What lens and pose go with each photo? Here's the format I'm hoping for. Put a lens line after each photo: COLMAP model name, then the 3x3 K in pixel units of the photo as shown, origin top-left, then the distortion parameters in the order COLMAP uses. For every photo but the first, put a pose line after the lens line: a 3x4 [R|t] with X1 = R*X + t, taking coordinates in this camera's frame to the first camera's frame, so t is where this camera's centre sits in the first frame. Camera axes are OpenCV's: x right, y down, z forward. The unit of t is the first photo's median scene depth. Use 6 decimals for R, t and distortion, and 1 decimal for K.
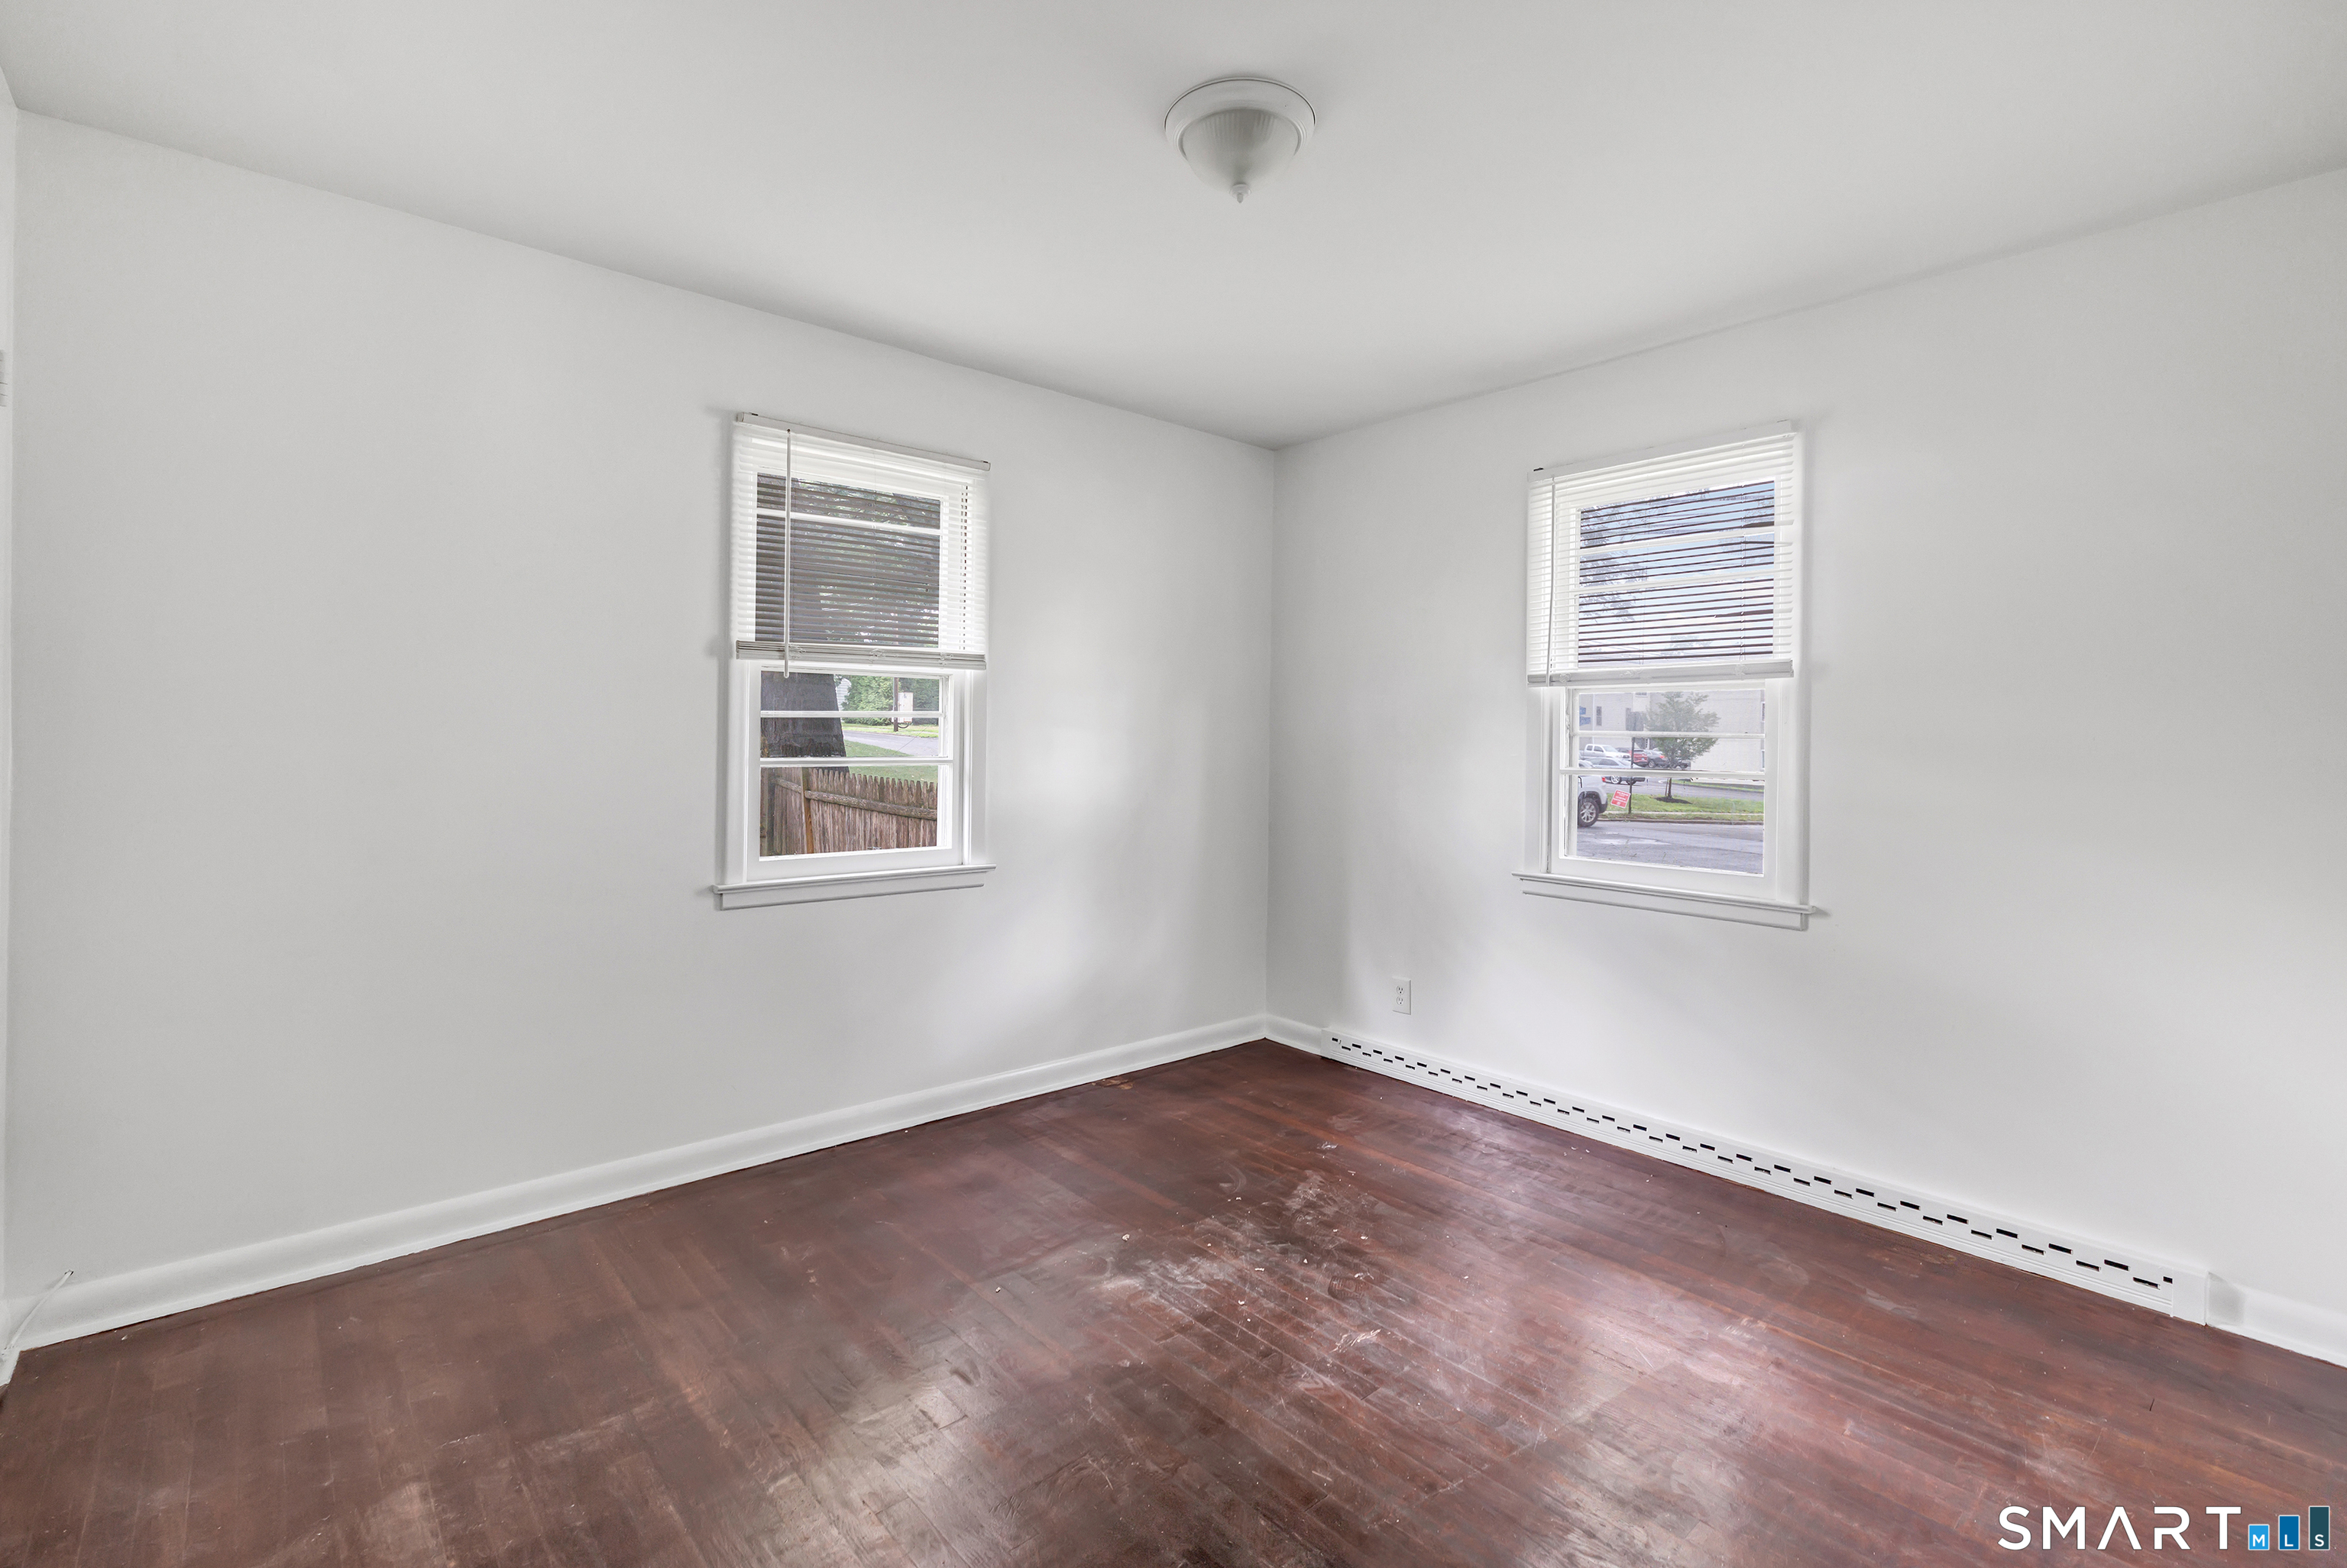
lens RADIAL K [[1044.8, 0, 1177.1], [0, 1044.8, 738.5], [0, 0, 1]] dist [-0.004274, -0.000464]
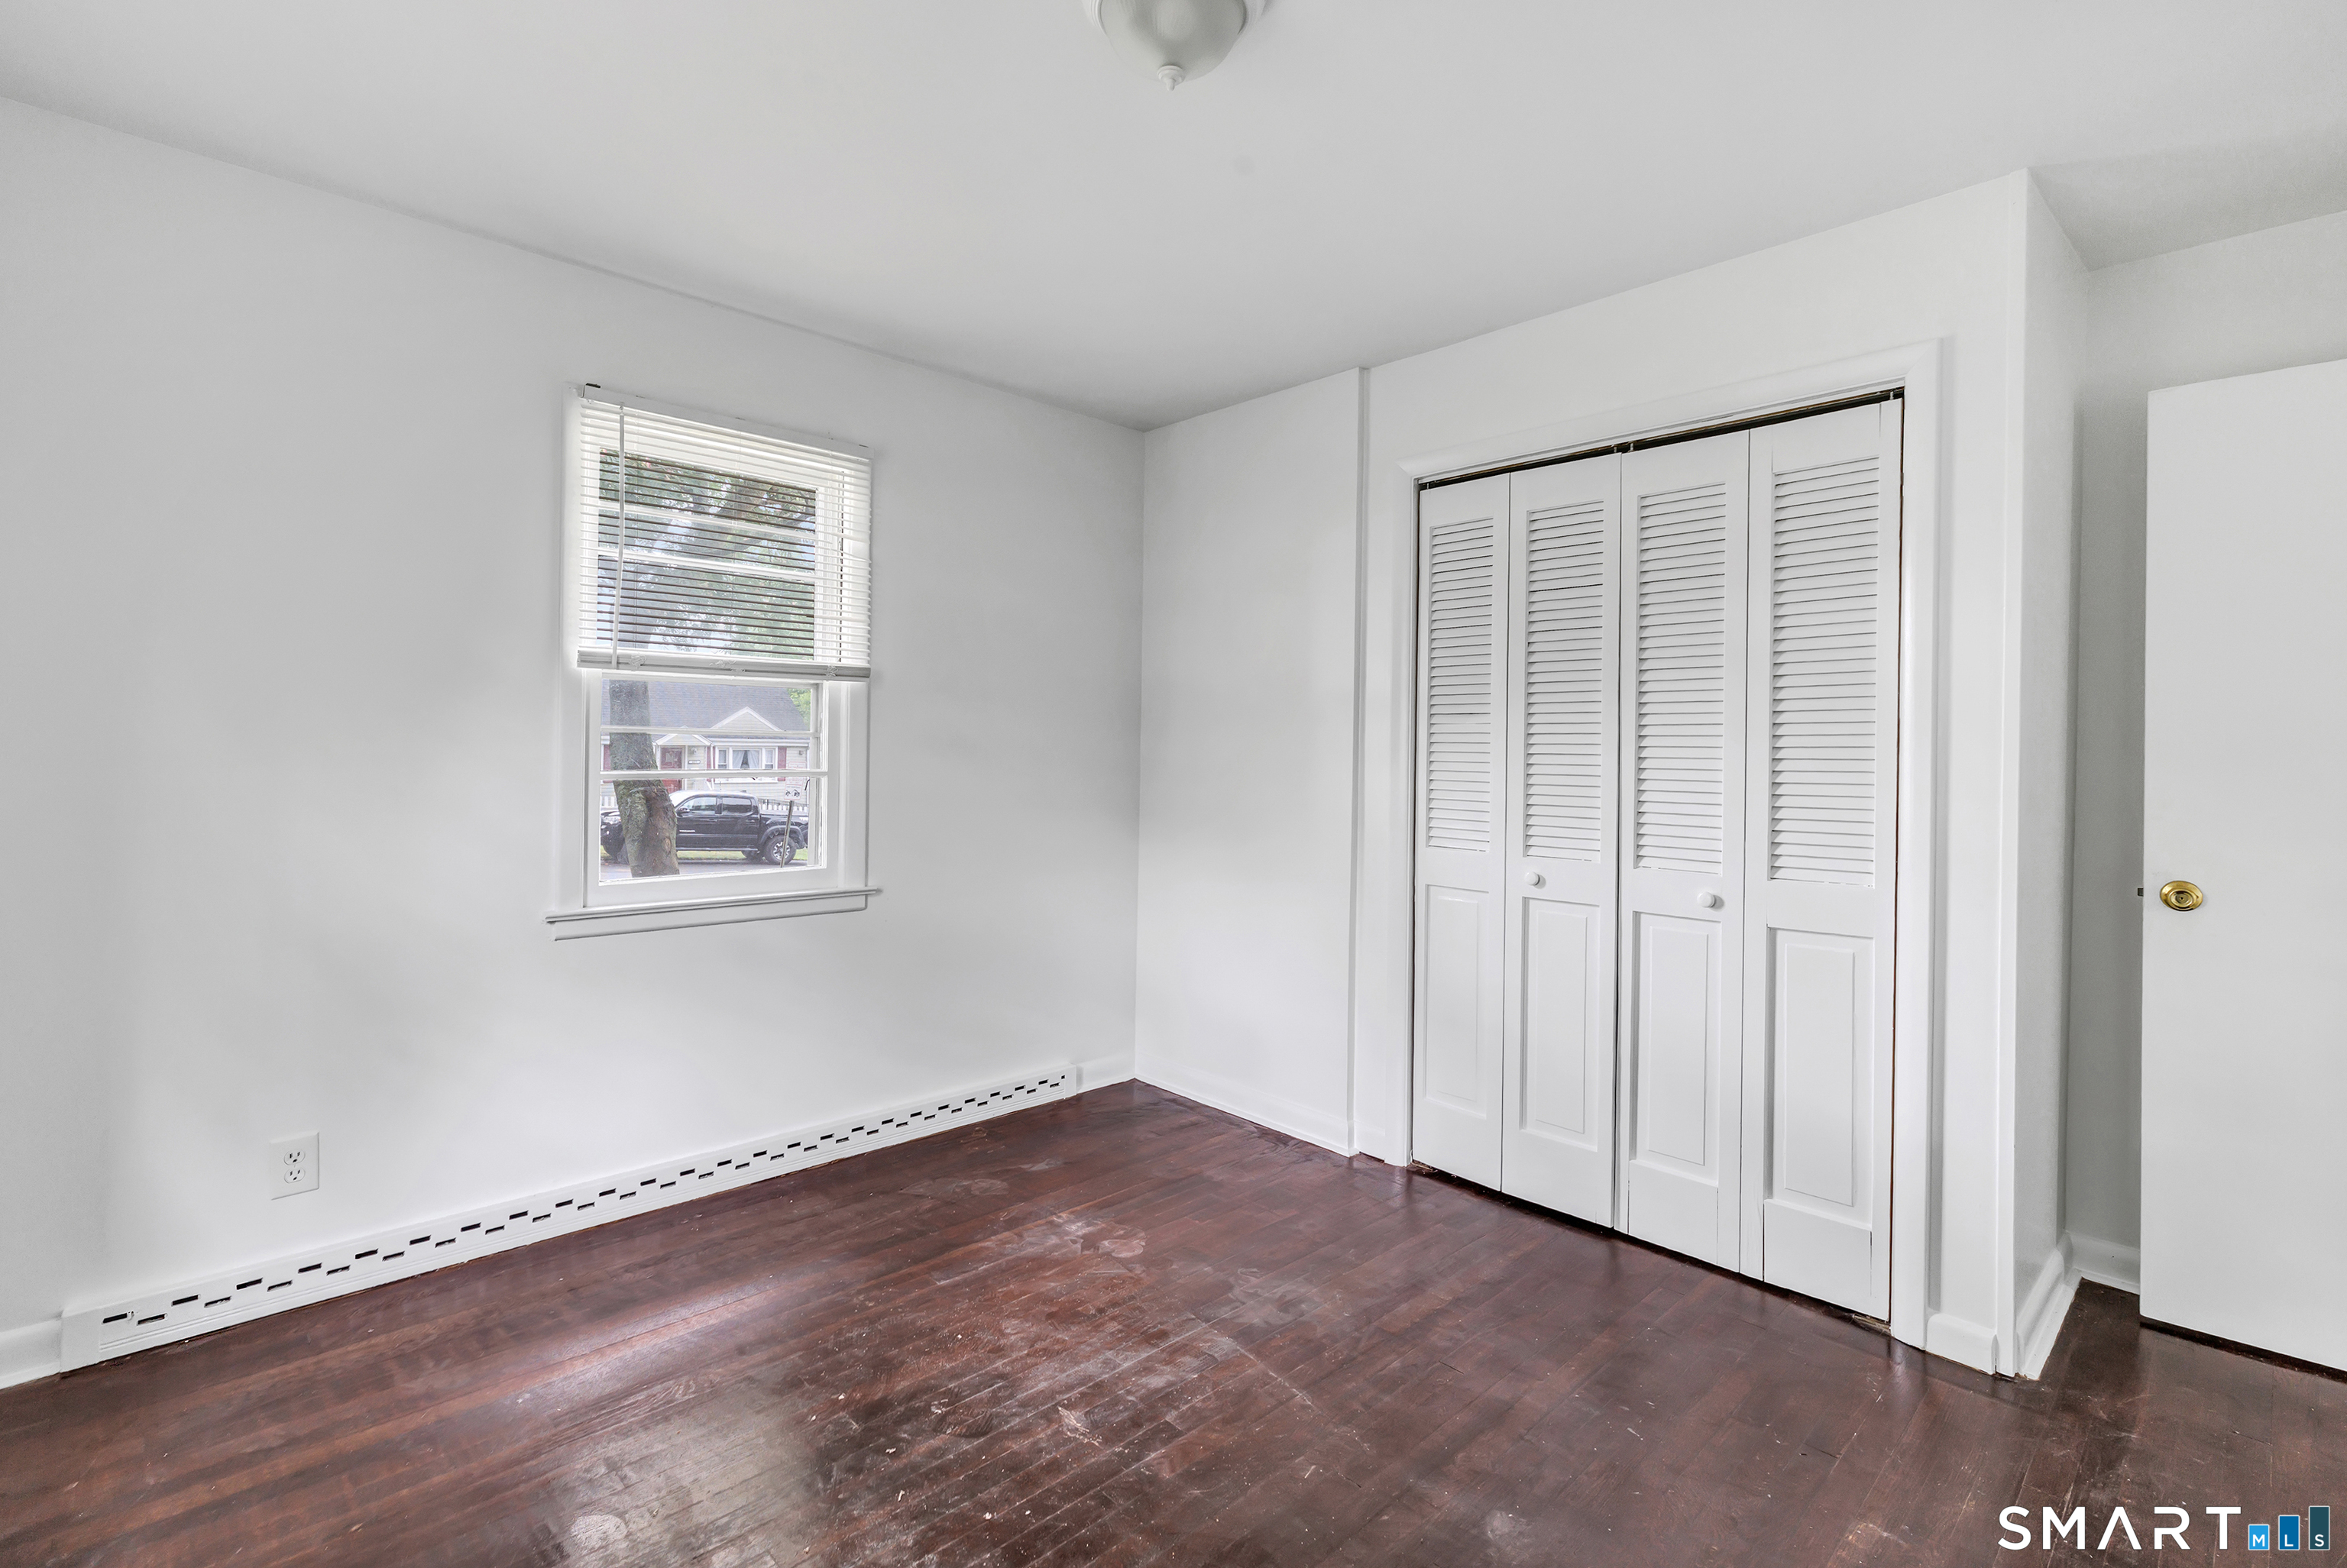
lens RADIAL K [[1044.8, 0, 1177.1], [0, 1044.8, 738.5], [0, 0, 1]] dist [-0.004274, -0.000464]
pose [[-0.029680, -0.003313, 0.999554, -0.617798], [-0.015757, 0.999872, 0.002846, -0.008540], [-0.999435, -0.015666, -0.029729, 0.826058]]
